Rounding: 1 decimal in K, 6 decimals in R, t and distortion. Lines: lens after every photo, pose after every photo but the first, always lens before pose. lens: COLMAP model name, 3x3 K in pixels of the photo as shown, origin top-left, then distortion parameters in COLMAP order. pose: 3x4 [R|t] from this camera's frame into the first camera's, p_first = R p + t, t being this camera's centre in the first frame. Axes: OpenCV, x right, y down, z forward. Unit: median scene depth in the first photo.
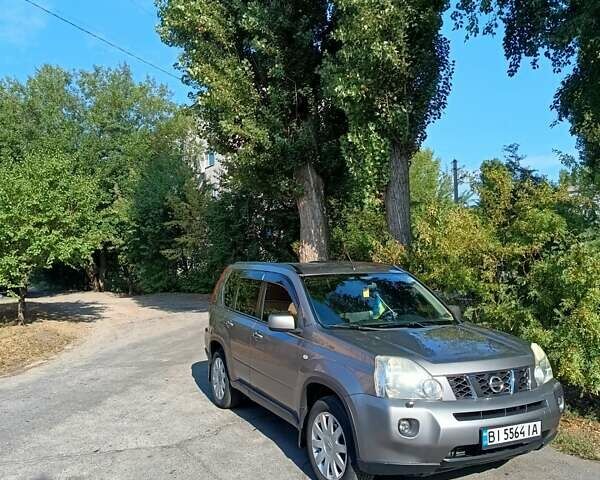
lens RADIAL K [[550.5, 0, 303.3], [0, 550.5, 242.5], [0, 0, 1]] dist [0.076836, -0.142933]
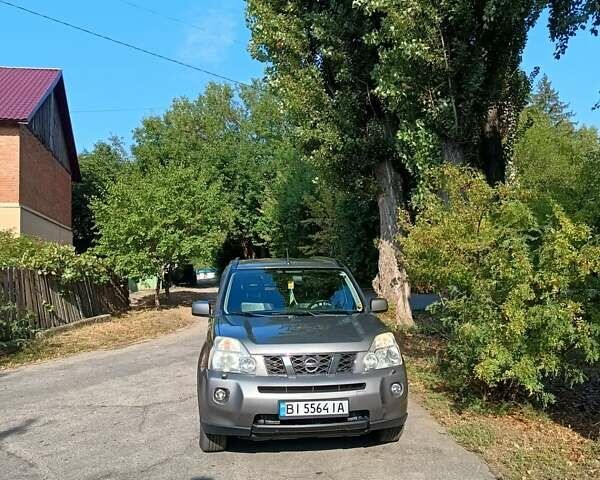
lens RADIAL K [[550.5, 0, 303.3], [0, 550.5, 242.5], [0, 0, 1]] dist [0.076836, -0.142933]
pose [[0.946788, -0.008719, -0.321739, 0.212536], [0.011458, 0.999912, 0.006618, -0.000824], [0.321654, -0.009952, 0.946805, -0.021298]]
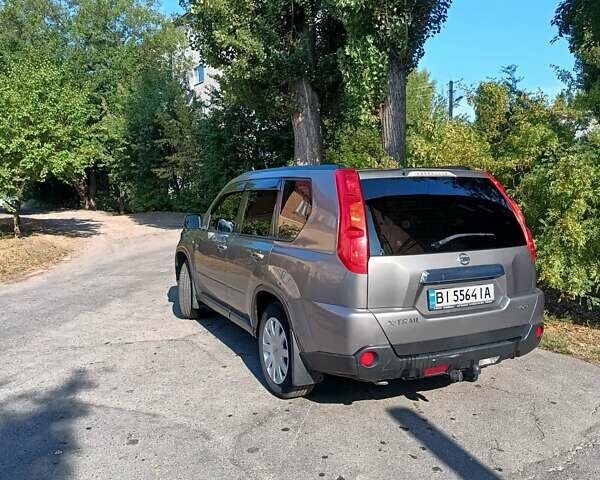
lens RADIAL K [[550.5, 0, 303.3], [0, 550.5, 242.5], [0, 0, 1]] dist [0.076836, -0.142933]
pose [[0.999724, 0.013966, 0.018909, -0.006847], [-0.016413, 0.990551, 0.136158, 0.012694], [-0.016829, -0.136431, 0.990507, -0.017653]]
